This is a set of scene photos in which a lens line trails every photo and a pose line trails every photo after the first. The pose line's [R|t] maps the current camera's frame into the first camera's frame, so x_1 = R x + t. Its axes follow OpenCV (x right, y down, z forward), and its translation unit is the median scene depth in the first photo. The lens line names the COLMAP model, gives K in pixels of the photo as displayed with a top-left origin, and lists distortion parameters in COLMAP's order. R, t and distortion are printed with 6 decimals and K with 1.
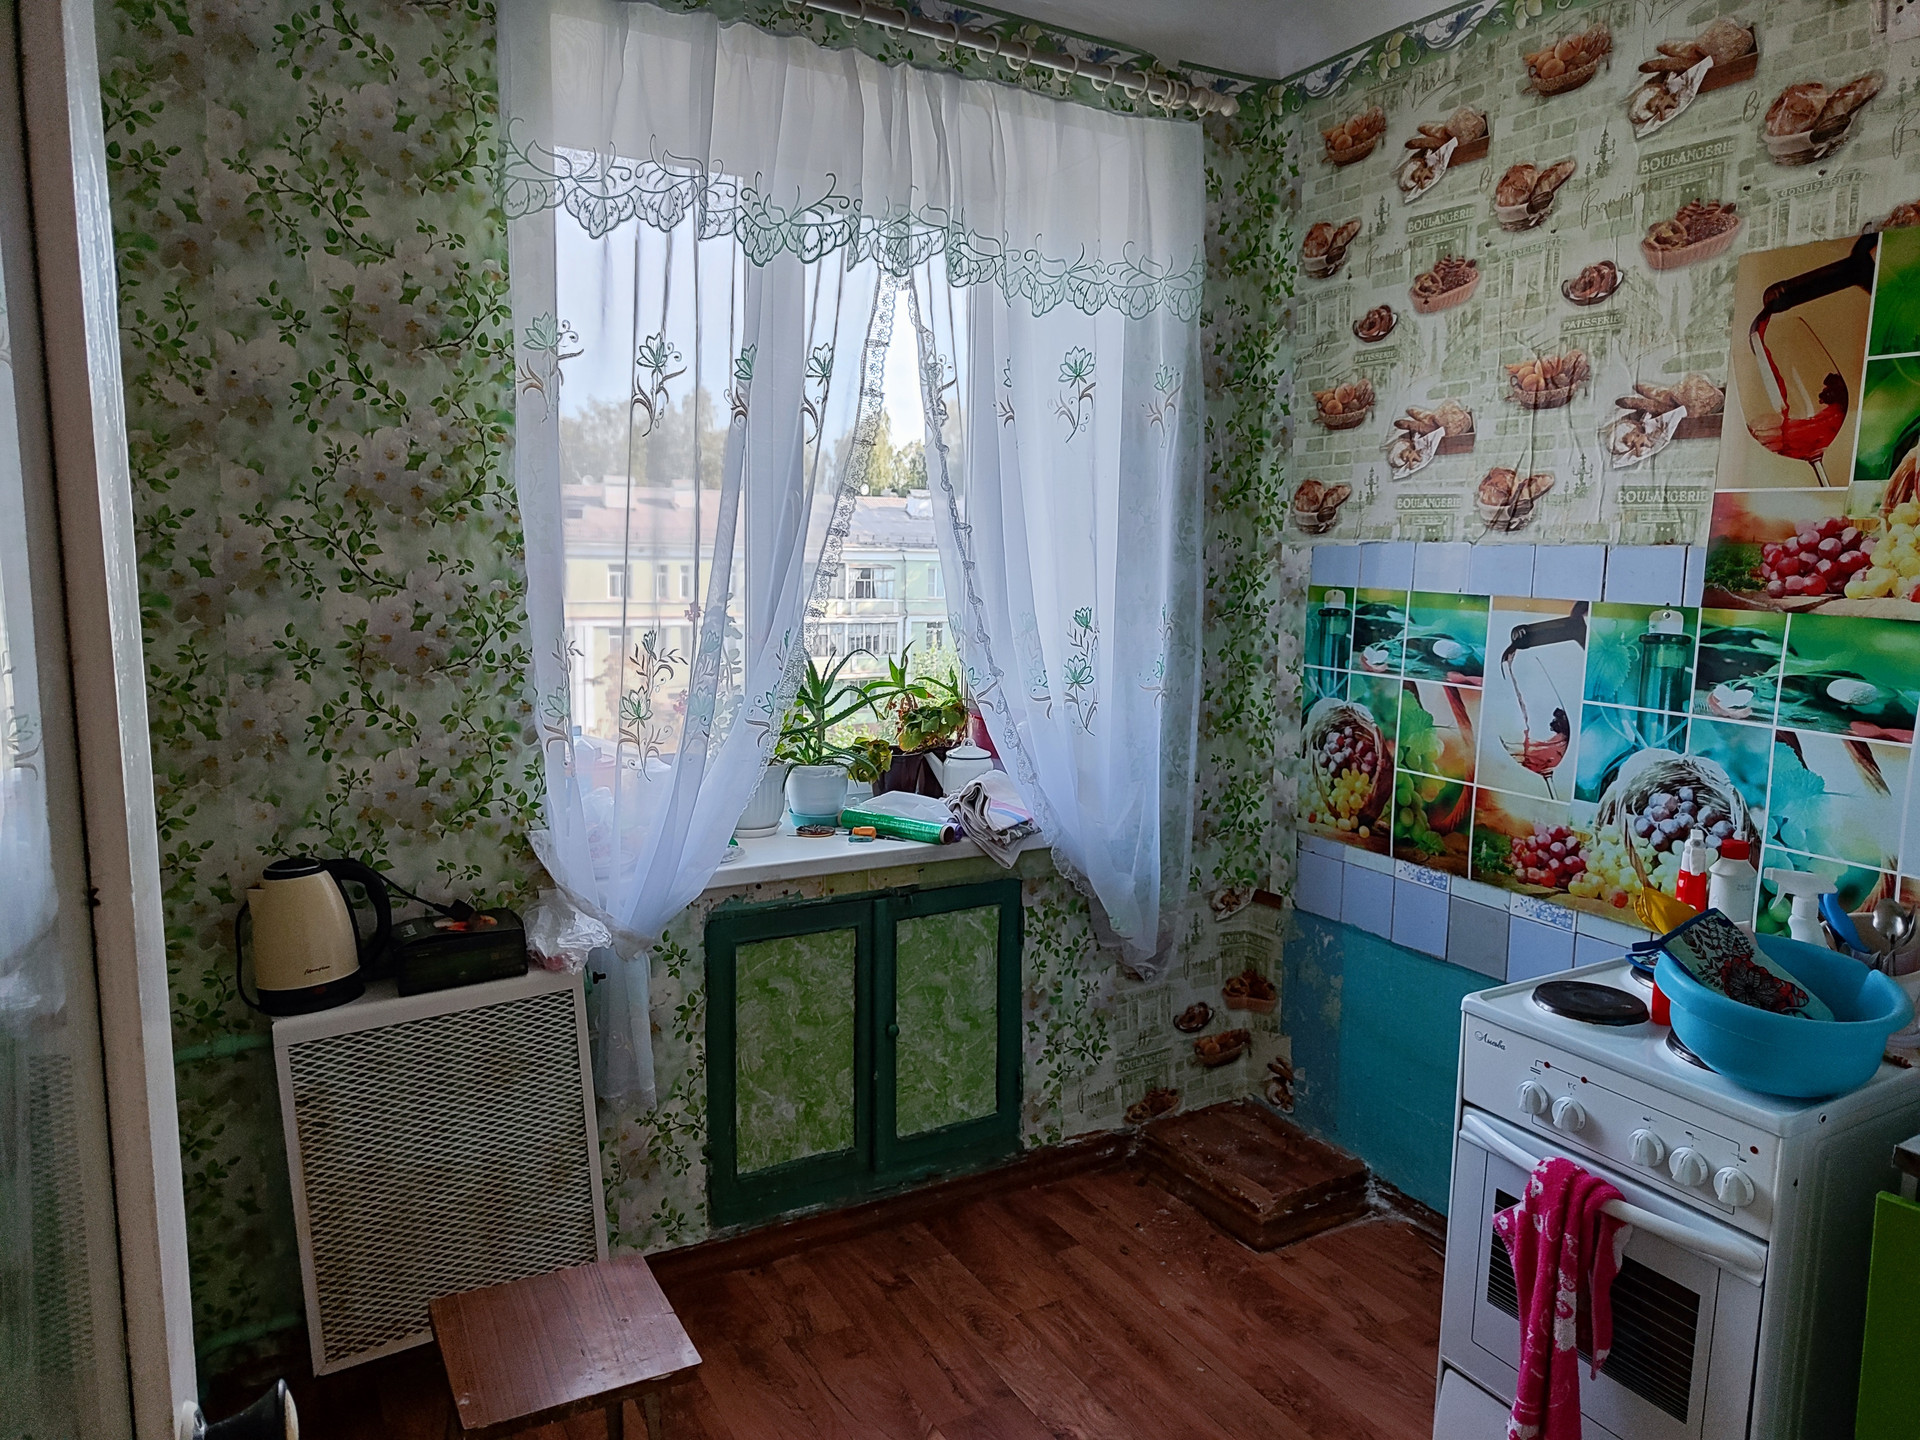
lens RADIAL K [[1301.9, 0, 955.4], [0, 1301.9, 712.7], [0, 0, 1]] dist [0.005034, -0.005261]
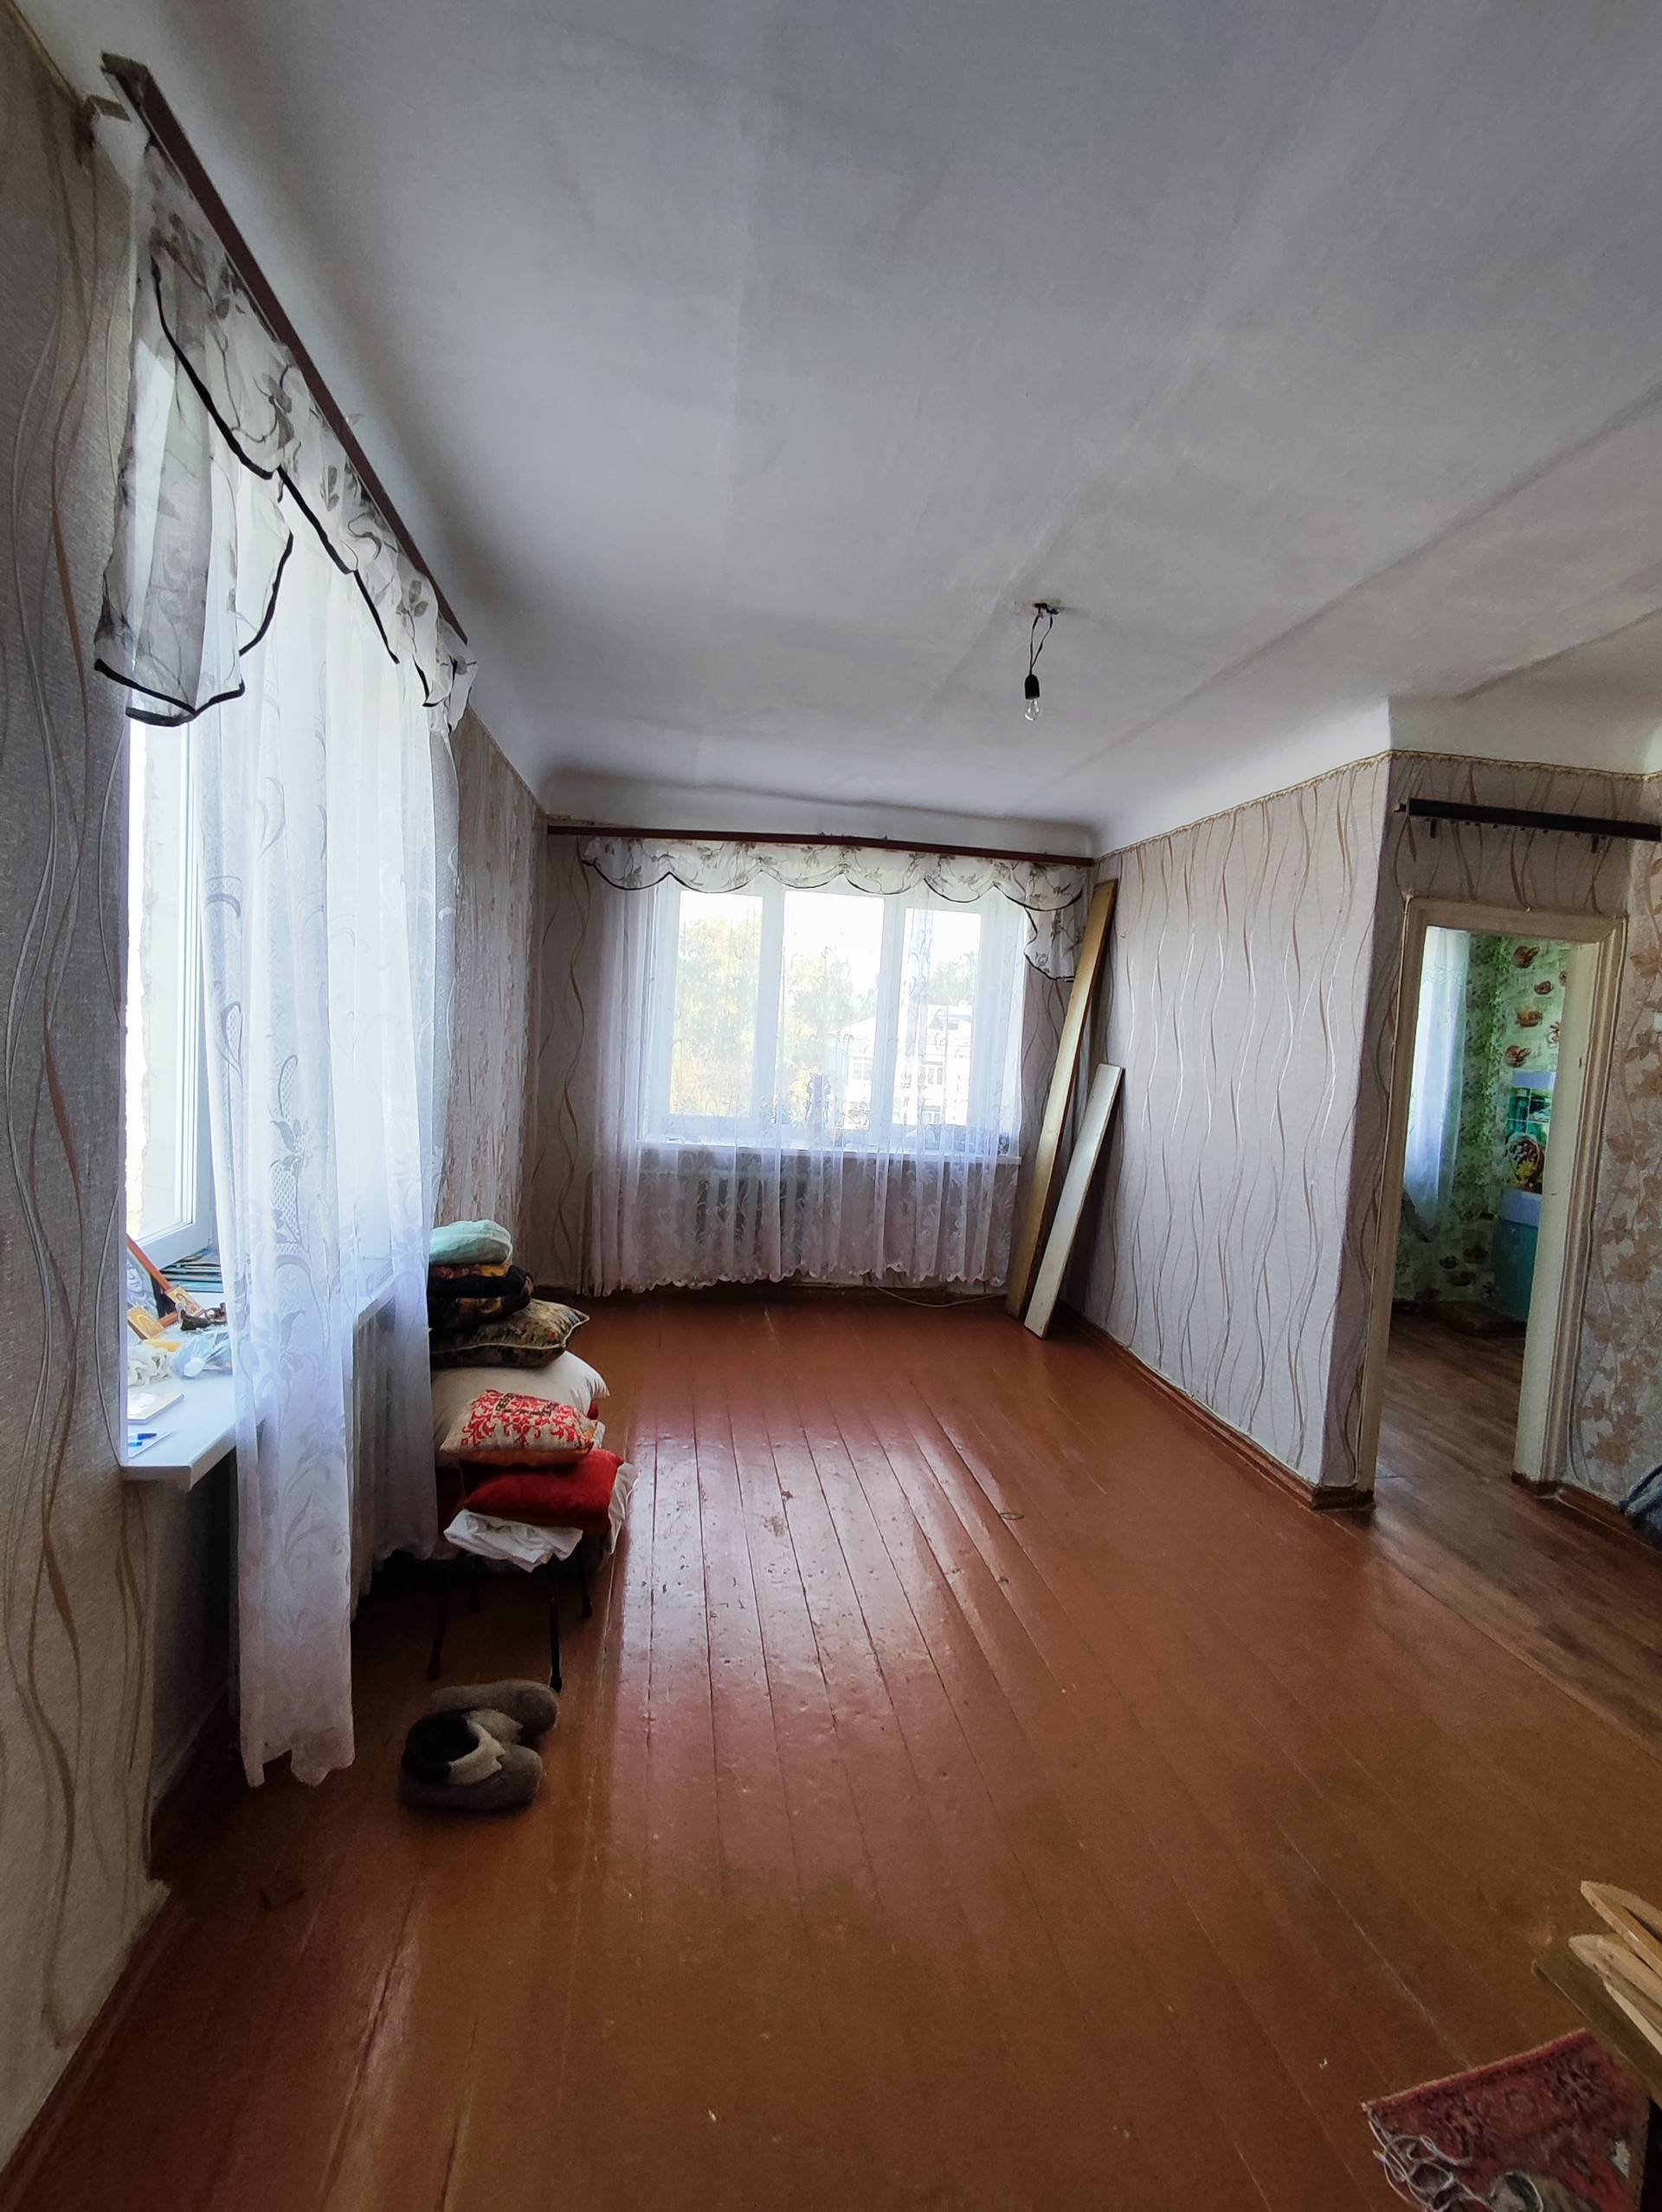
lens RADIAL K [[1017.1, 0, 837.4], [0, 1017.1, 1099.6], [0, 0, 1]] dist [-0.003283, -0.001134]
pose [[0.932449, 0.060974, -0.356119, -0.238935], [-0.088706, 0.994123, -0.062053, 0.161627], [0.350242, 0.089451, 0.932378, -1.269014]]
